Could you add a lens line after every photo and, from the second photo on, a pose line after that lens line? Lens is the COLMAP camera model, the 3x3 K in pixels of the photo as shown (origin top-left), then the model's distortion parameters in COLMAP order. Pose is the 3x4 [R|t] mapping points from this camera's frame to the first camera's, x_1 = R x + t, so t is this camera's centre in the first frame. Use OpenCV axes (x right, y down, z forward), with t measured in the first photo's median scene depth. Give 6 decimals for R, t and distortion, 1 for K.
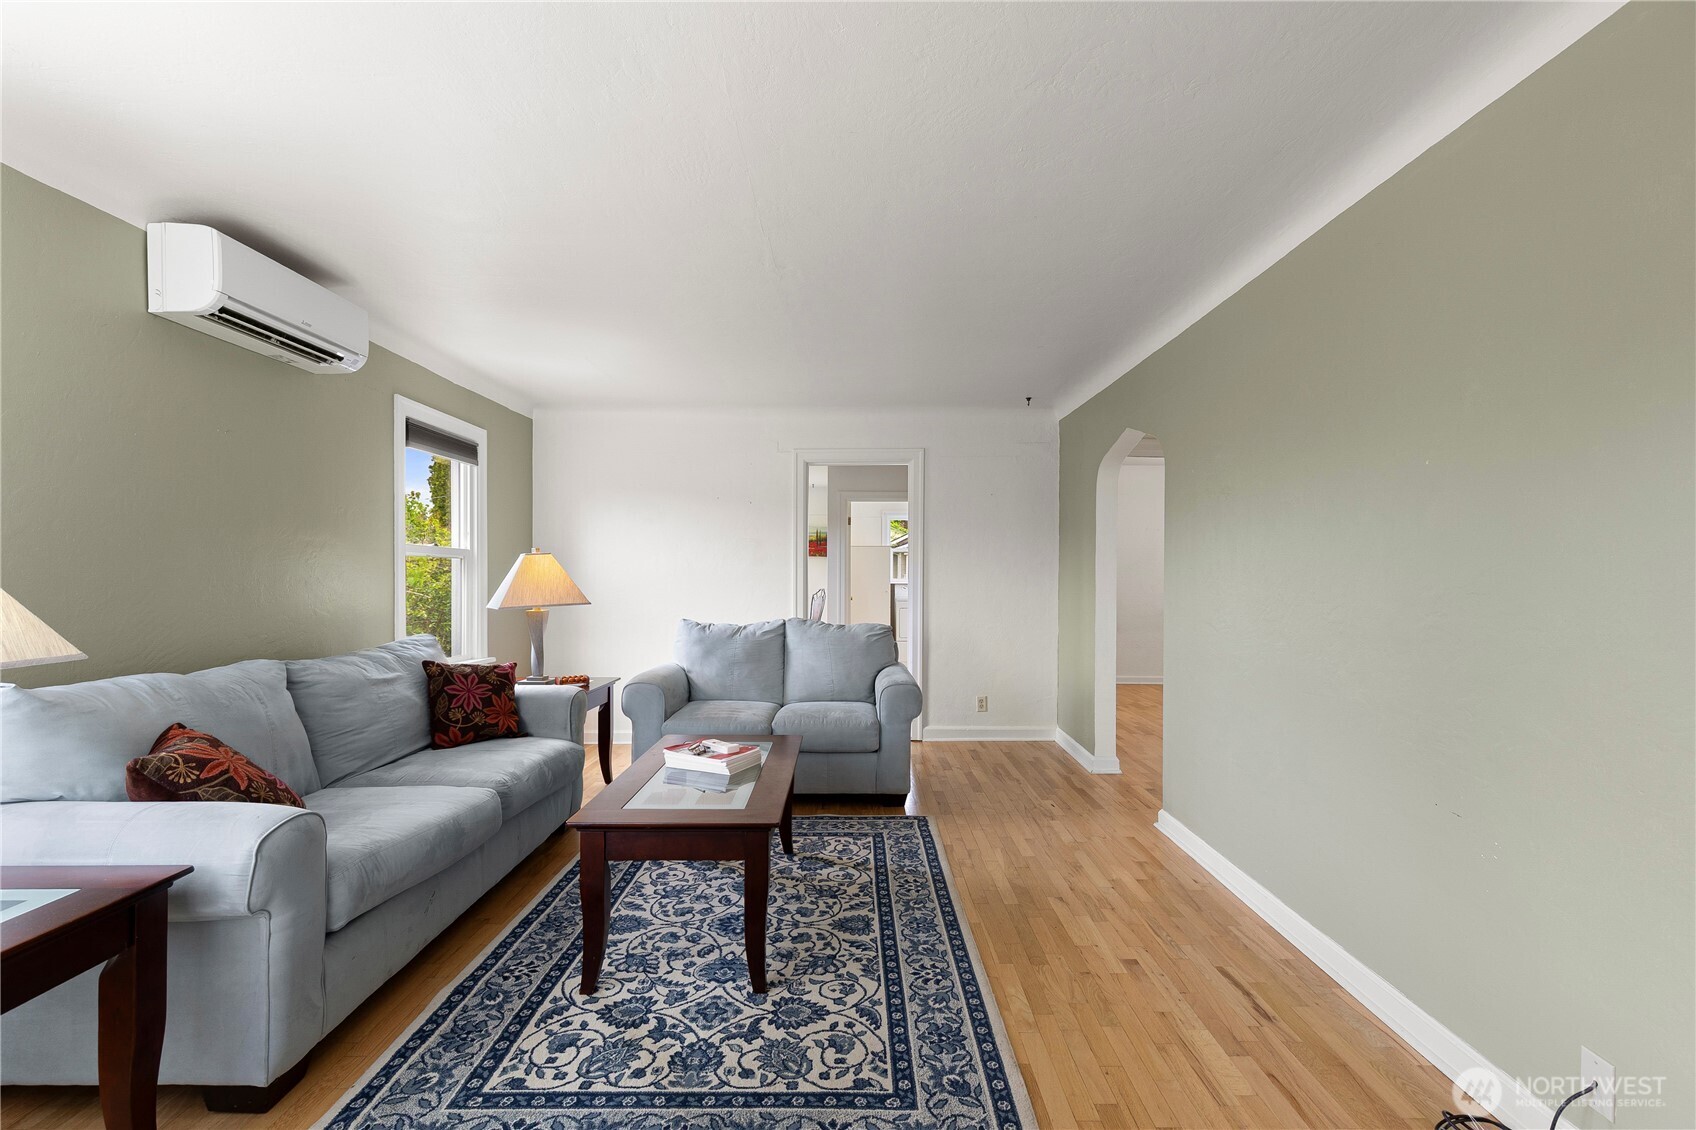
lens RADIAL K [[769.6, 0, 853.2], [0, 769.6, 569.1], [0, 0, 1]] dist [0.010037, -0.001506]
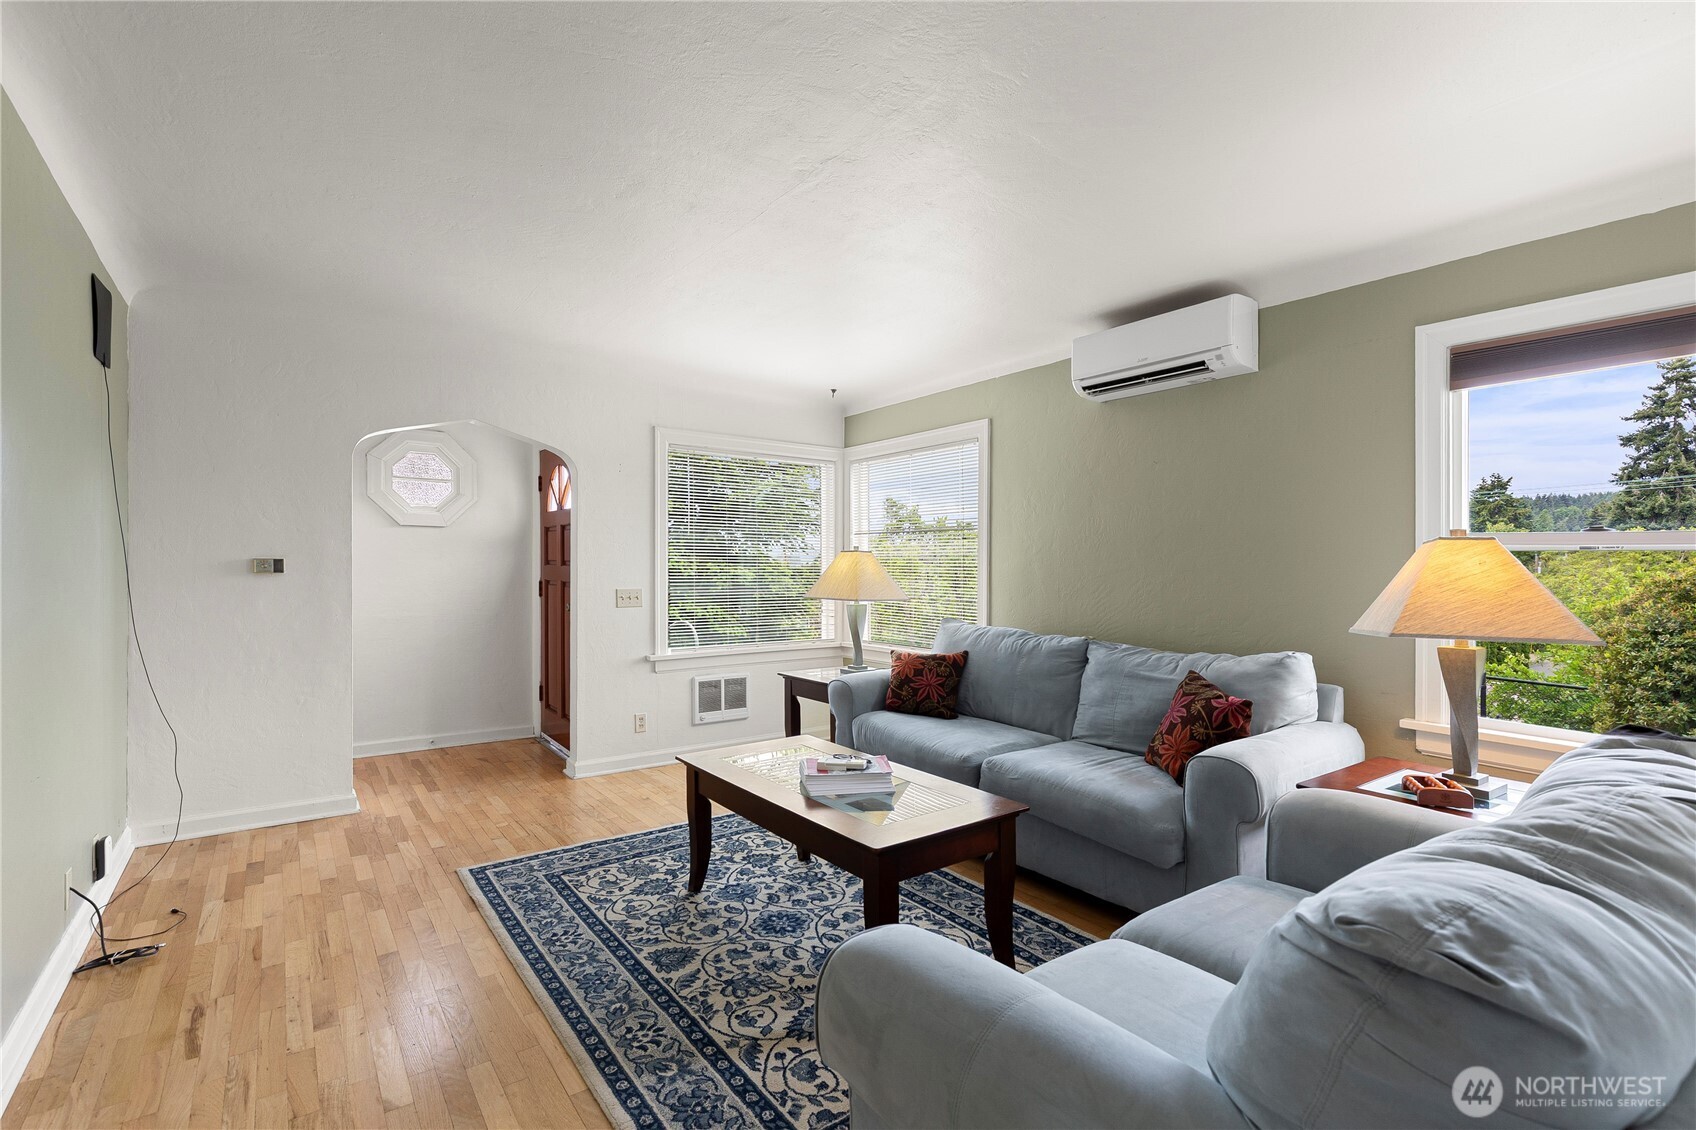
lens RADIAL K [[769.6, 0, 855.9], [0, 769.6, 570.6], [0, 0, 1]] dist [0.010037, -0.001506]
pose [[-0.797923, -0.010567, -0.602667, 0.417810], [-0.010005, 0.999941, -0.004287, 0.014401], [0.602676, 0.002609, -0.797982, 2.047361]]
